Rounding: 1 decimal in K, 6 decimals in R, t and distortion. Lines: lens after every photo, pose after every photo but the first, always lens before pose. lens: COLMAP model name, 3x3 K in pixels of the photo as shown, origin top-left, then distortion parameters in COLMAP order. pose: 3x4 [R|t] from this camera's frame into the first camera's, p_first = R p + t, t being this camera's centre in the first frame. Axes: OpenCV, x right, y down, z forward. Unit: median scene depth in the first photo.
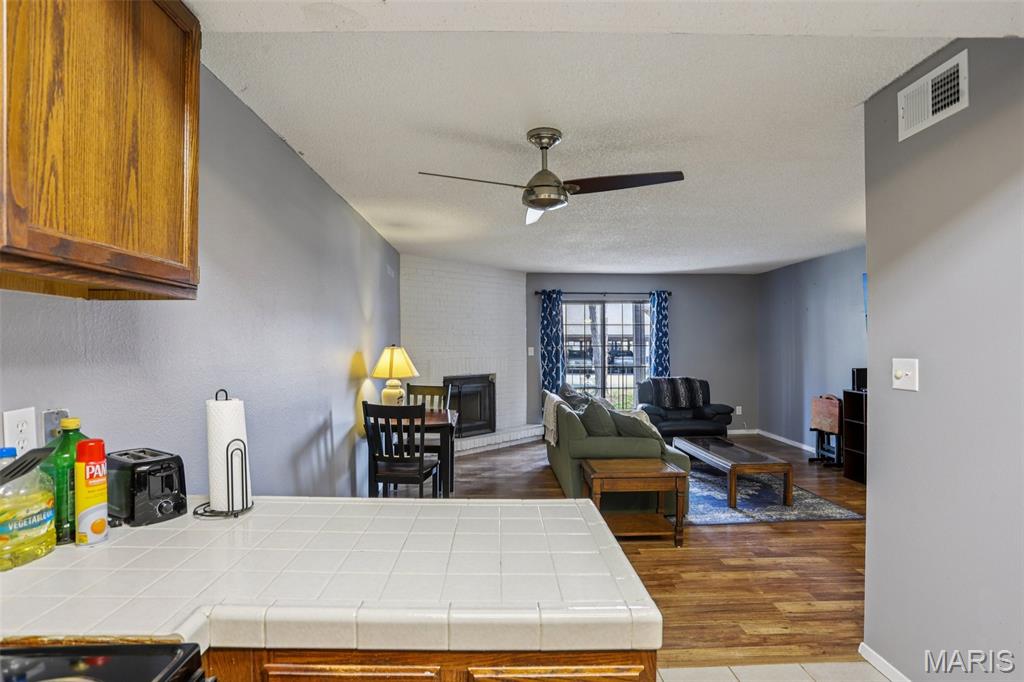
lens RADIAL K [[511.7, 0, 507.1], [0, 511.7, 344.6], [0, 0, 1]] dist [-0.054816, 0.021208]
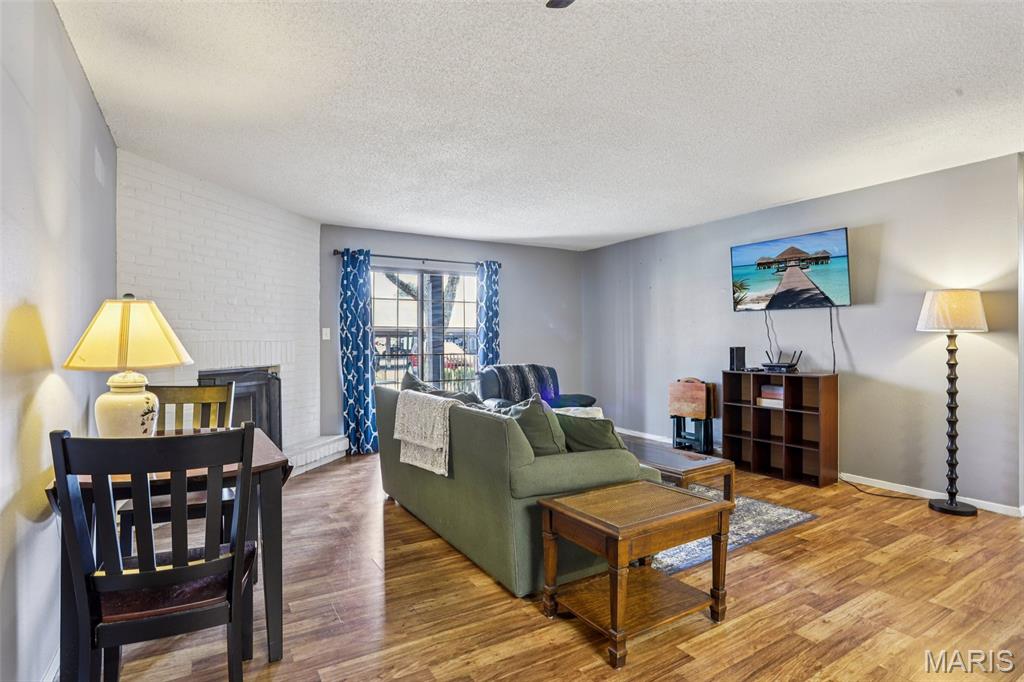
lens RADIAL K [[511.7, 0, 506.9], [0, 511.7, 337.0], [0, 0, 1]] dist [-0.054816, 0.021208]
pose [[0.868688, 0.002627, 0.495353, -0.110741], [0.001099, 0.999973, -0.007231, 0.030177], [-0.495359, 0.006826, 0.868662, 0.337464]]
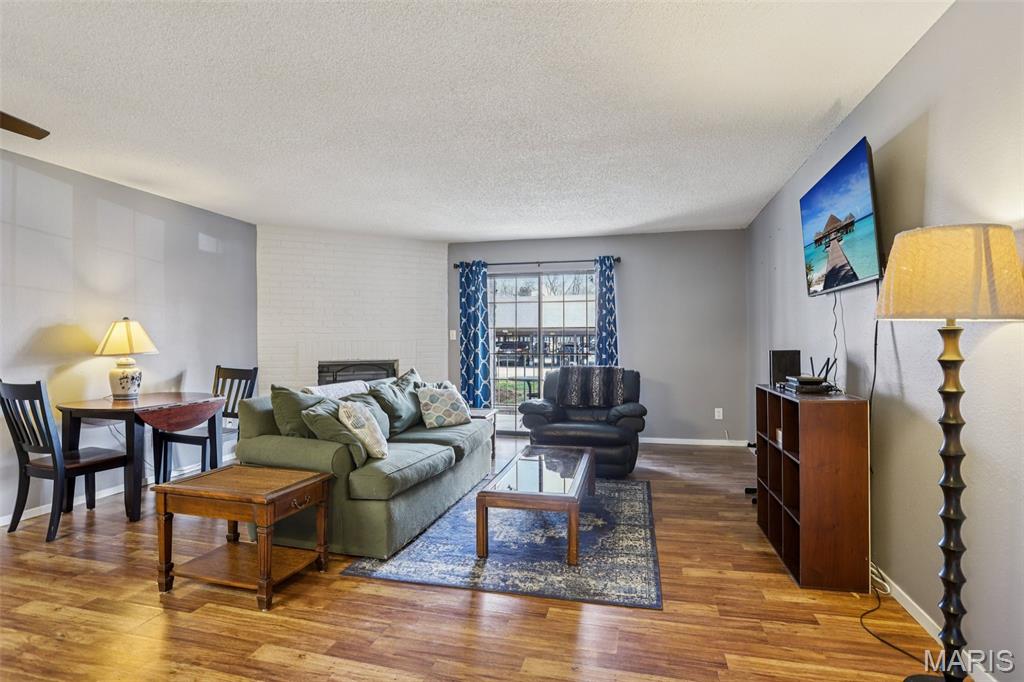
lens RADIAL K [[511.7, 0, 501.6], [0, 511.7, 336.2], [0, 0, 1]] dist [-0.054816, 0.021208]
pose [[0.961188, -0.004014, -0.275866, 0.465889], [0.001678, 0.999961, -0.008703, 0.029766], [0.275890, 0.007903, 0.961157, 0.262929]]
